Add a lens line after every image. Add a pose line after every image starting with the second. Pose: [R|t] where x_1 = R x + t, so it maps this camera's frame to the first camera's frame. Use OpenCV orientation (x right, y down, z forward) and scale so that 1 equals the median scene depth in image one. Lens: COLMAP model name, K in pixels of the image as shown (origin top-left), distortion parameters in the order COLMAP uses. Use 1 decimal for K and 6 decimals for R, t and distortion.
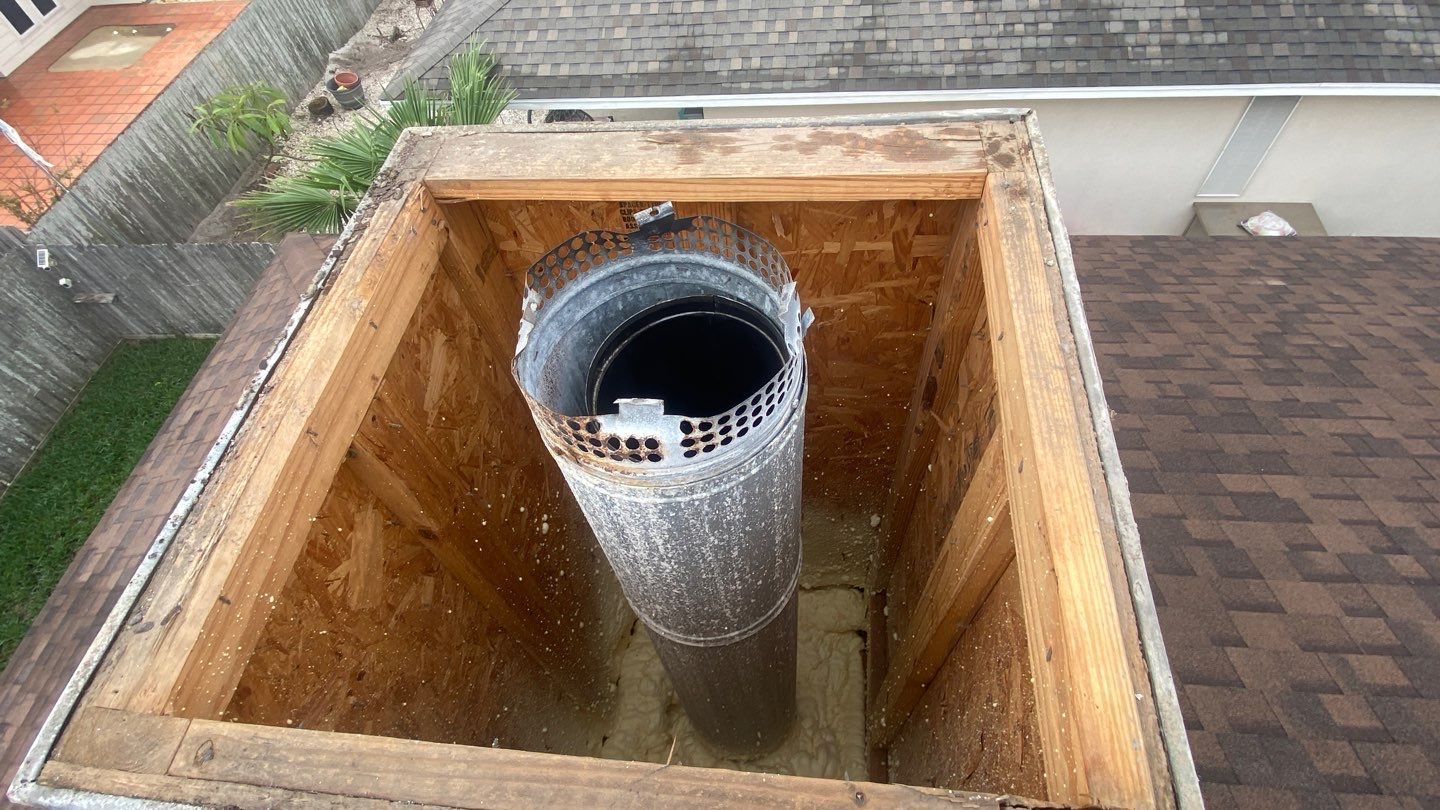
lens RADIAL K [[683.2, 0, 714.9], [0, 683.2, 404.0], [0, 0, 1]] dist [0.018759, -0.021089]
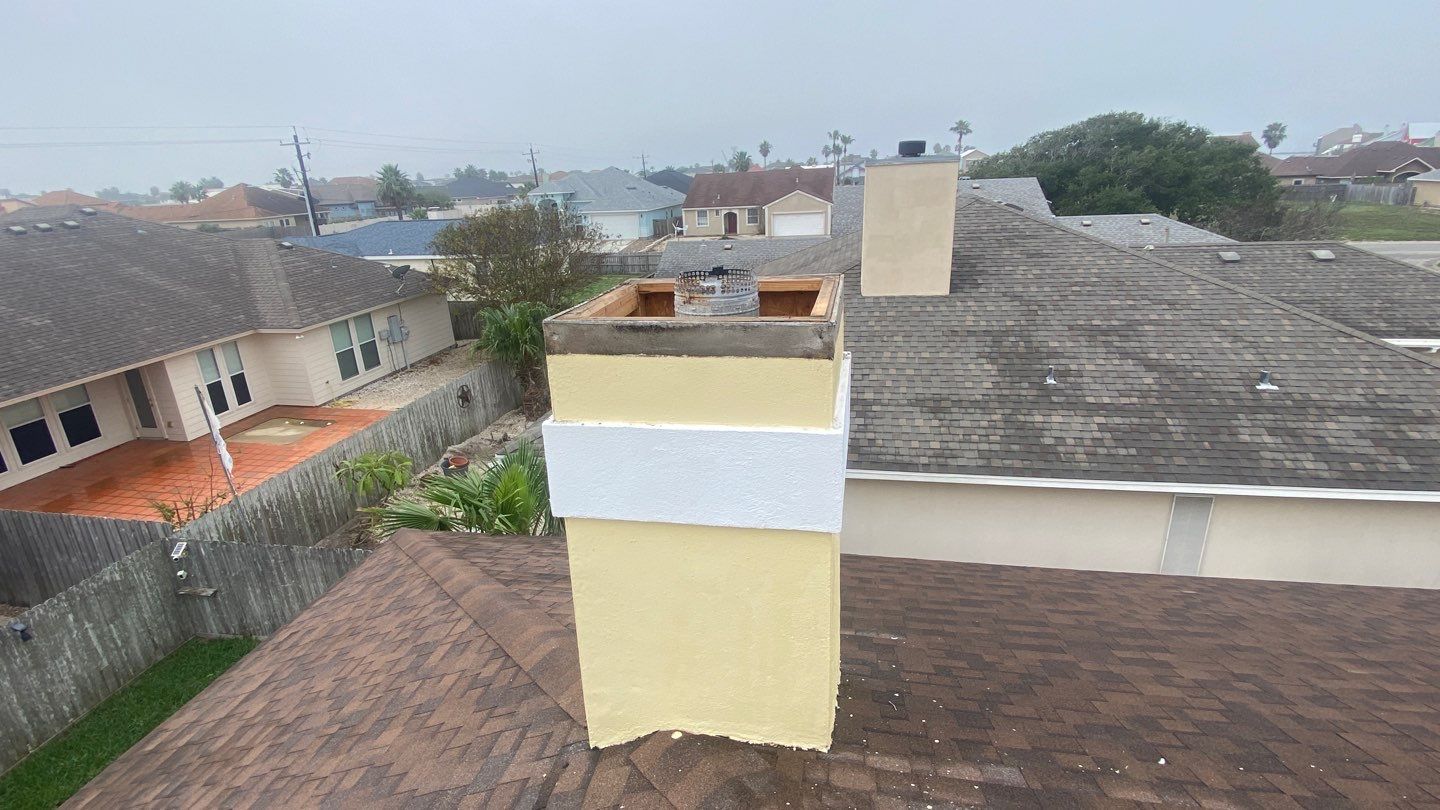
lens RADIAL K [[675.6, 0, 713.6], [0, 675.6, 403.5], [0, 0, 1]] dist [0.074943, -0.085125]
pose [[0.995261, 0.069798, -0.067706, 0.130464], [-0.096198, 0.808449, -0.580651, 1.780902], [0.014209, 0.584412, 0.811333, -1.083927]]
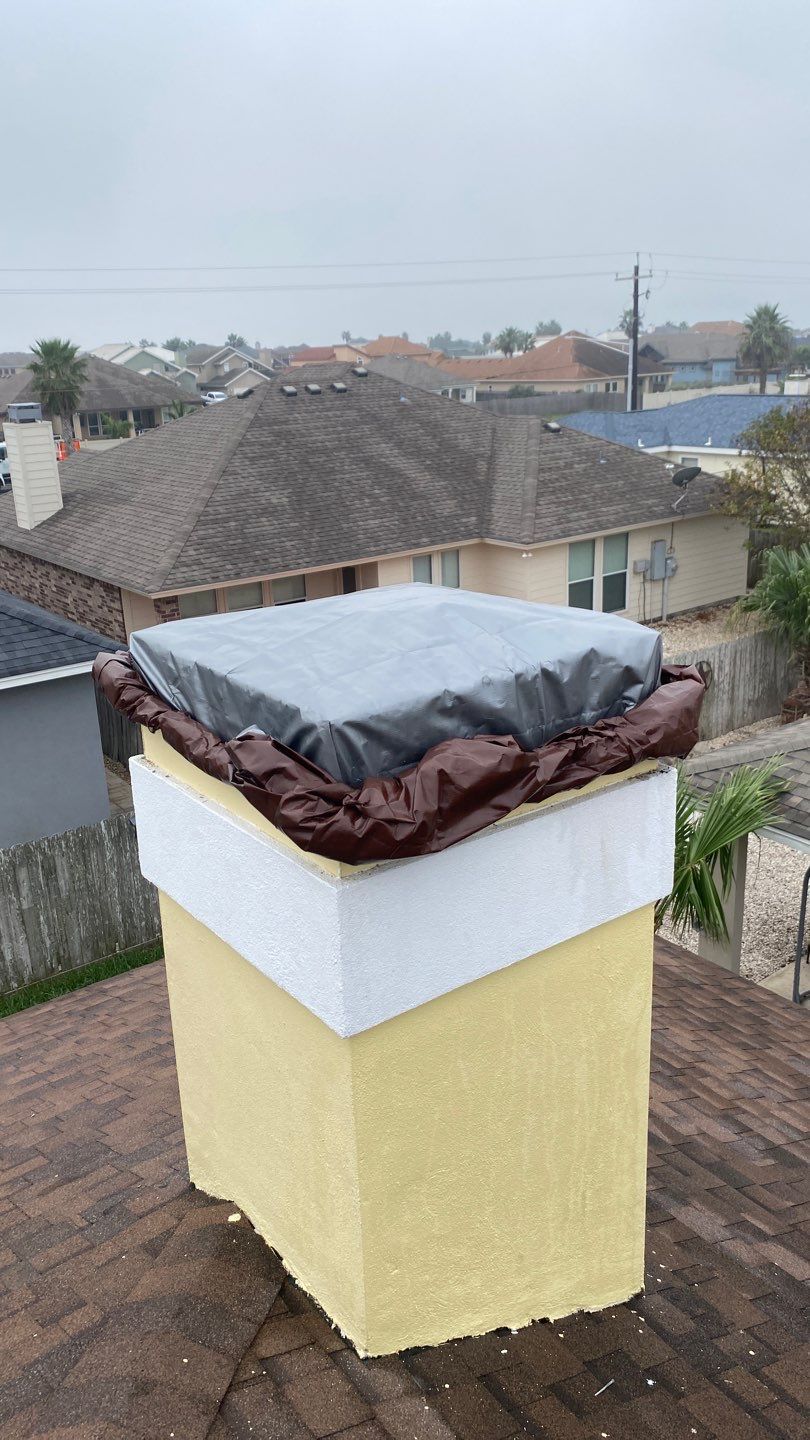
lens RADIAL K [[1084.0, 0, 405.0], [0, 1084.0, 720.0], [0, 0, 1]] dist [0.066142, -0.140662]
pose [[0.681237, 0.292062, -0.671280, 1.863747], [-0.609628, 0.734005, -0.299318, 0.904832], [0.405303, 0.613137, 0.678080, -0.957628]]
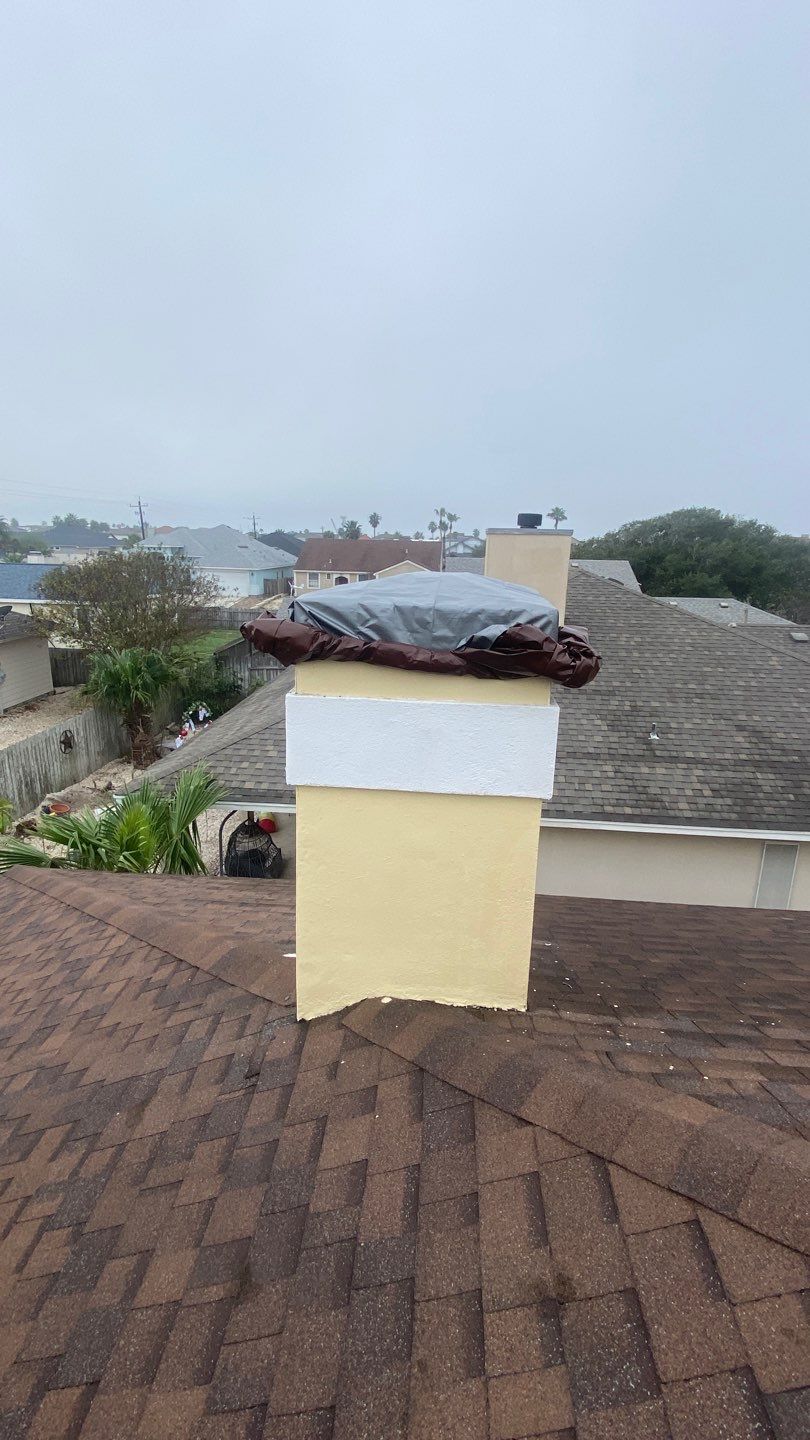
lens RADIAL K [[675.6, 0, 401.6], [0, 675.6, 715.0], [0, 0, 1]] dist [0.074943, -0.085125]
pose [[0.993622, 0.100164, 0.051800, -0.292977], [-0.042562, 0.758502, -0.650279, 2.222139], [-0.104424, 0.643926, 0.757928, -1.088393]]
